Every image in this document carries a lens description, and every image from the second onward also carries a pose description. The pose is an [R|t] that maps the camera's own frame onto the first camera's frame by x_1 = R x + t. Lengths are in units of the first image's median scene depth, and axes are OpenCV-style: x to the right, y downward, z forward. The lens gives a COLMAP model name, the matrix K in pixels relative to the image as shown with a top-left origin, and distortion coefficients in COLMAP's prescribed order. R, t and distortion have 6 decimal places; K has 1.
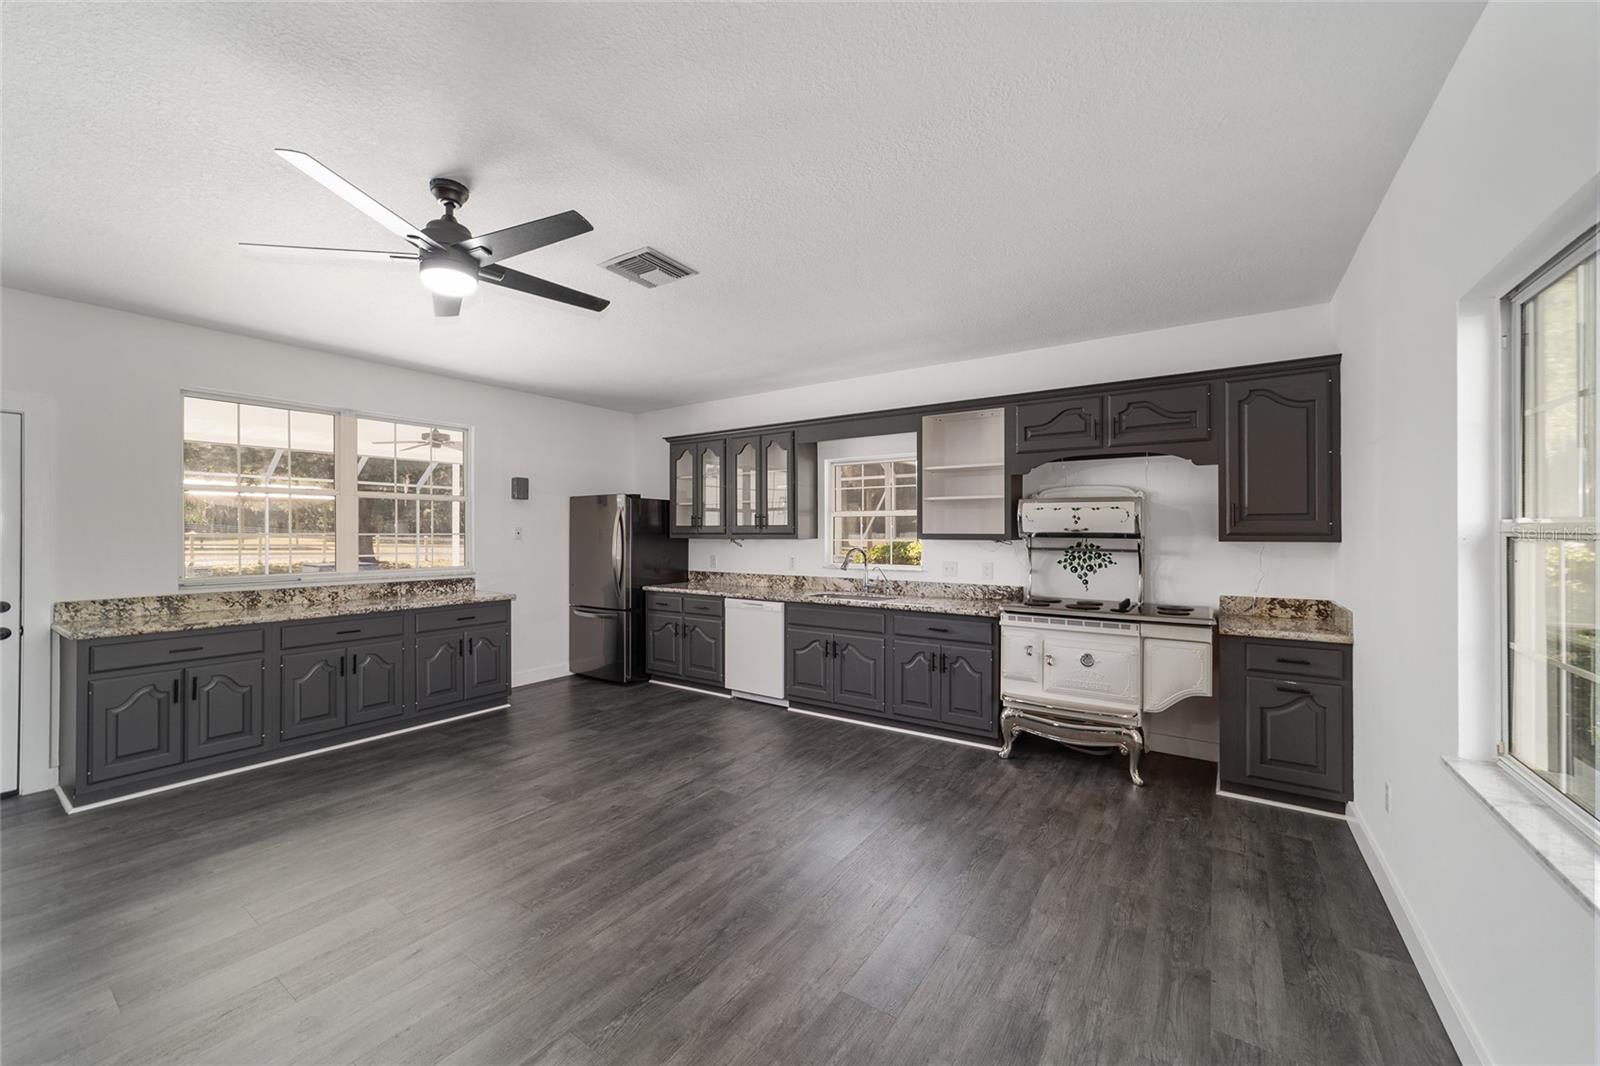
lens RADIAL K [[610.8, 0, 807.9], [0, 610.8, 529.7], [0, 0, 1]] dist [0.001515, 0.001063]
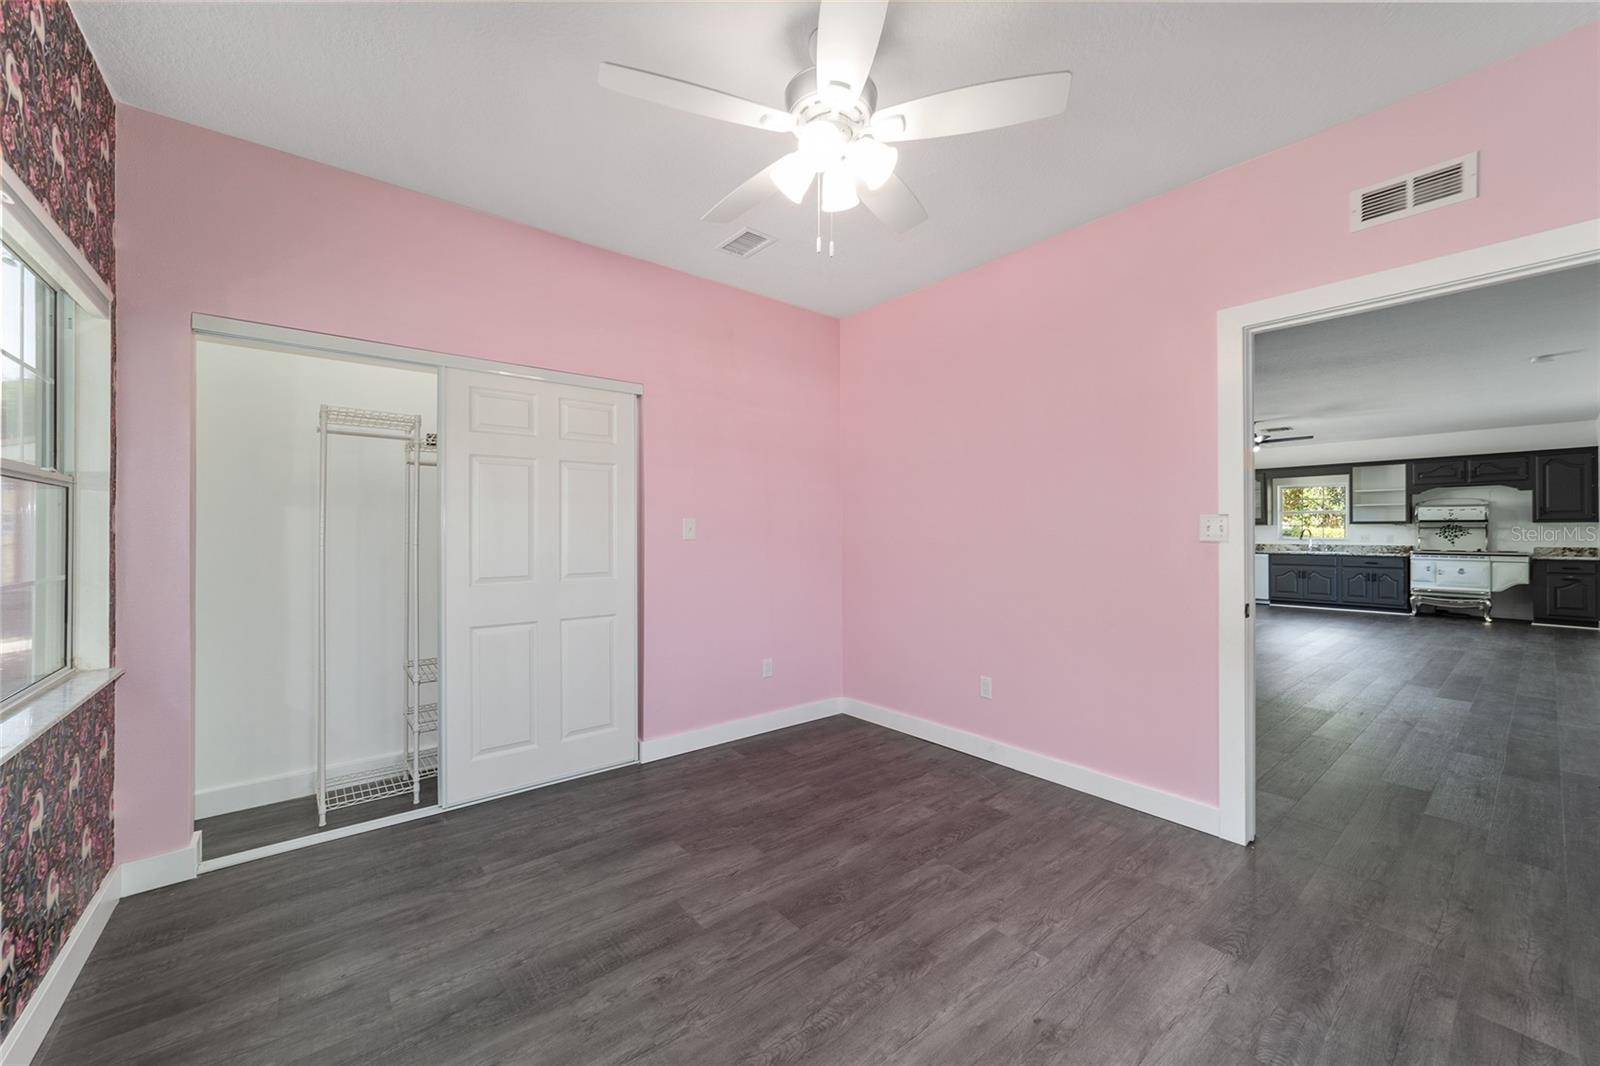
lens RADIAL K [[610.8, 0, 793.9], [0, 610.8, 526.2], [0, 0, 1]] dist [0.001515, 0.001063]
pose [[0.950643, -0.005650, -0.310235, -1.142217], [0.004920, 0.999983, -0.003135, 0.022306], [0.310247, 0.001454, 0.950655, -1.870642]]
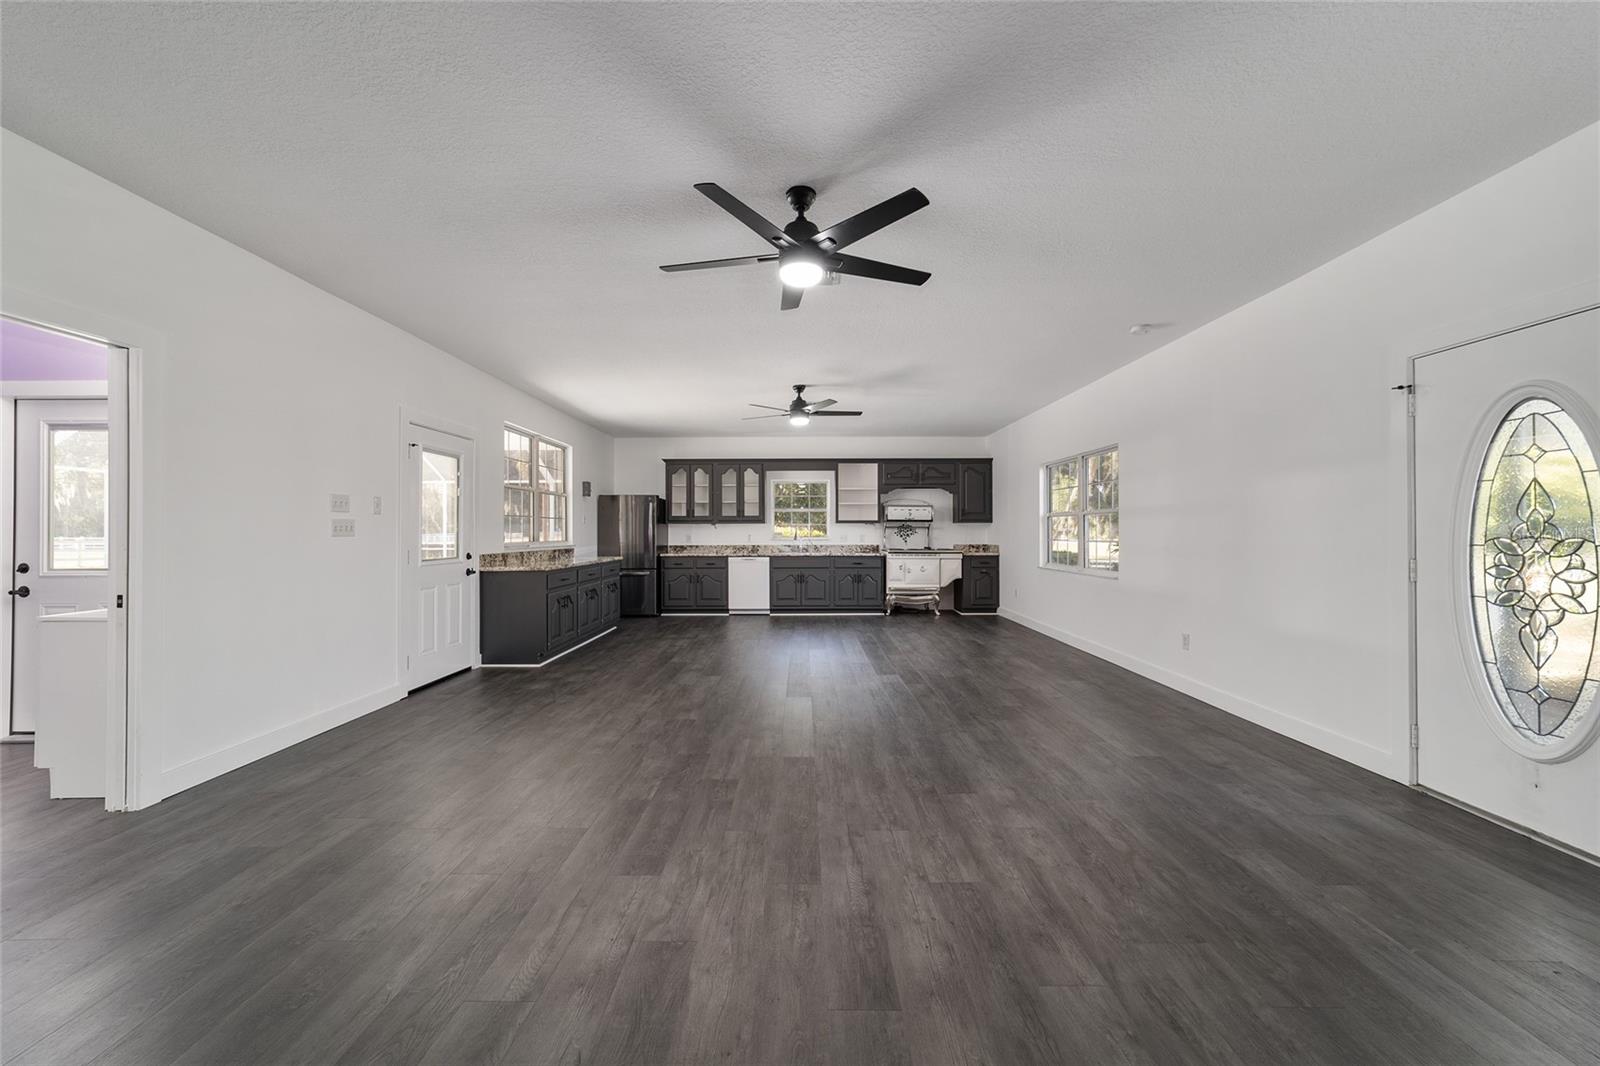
lens RADIAL K [[610.8, 0, 805.4], [0, 610.8, 529.2], [0, 0, 1]] dist [0.001515, 0.001063]
pose [[0.823783, 0.000959, 0.566904, -1.189479], [0.000024, 0.999999, -0.001727, 0.044434], [-0.566905, 0.001437, 0.823782, -0.700428]]
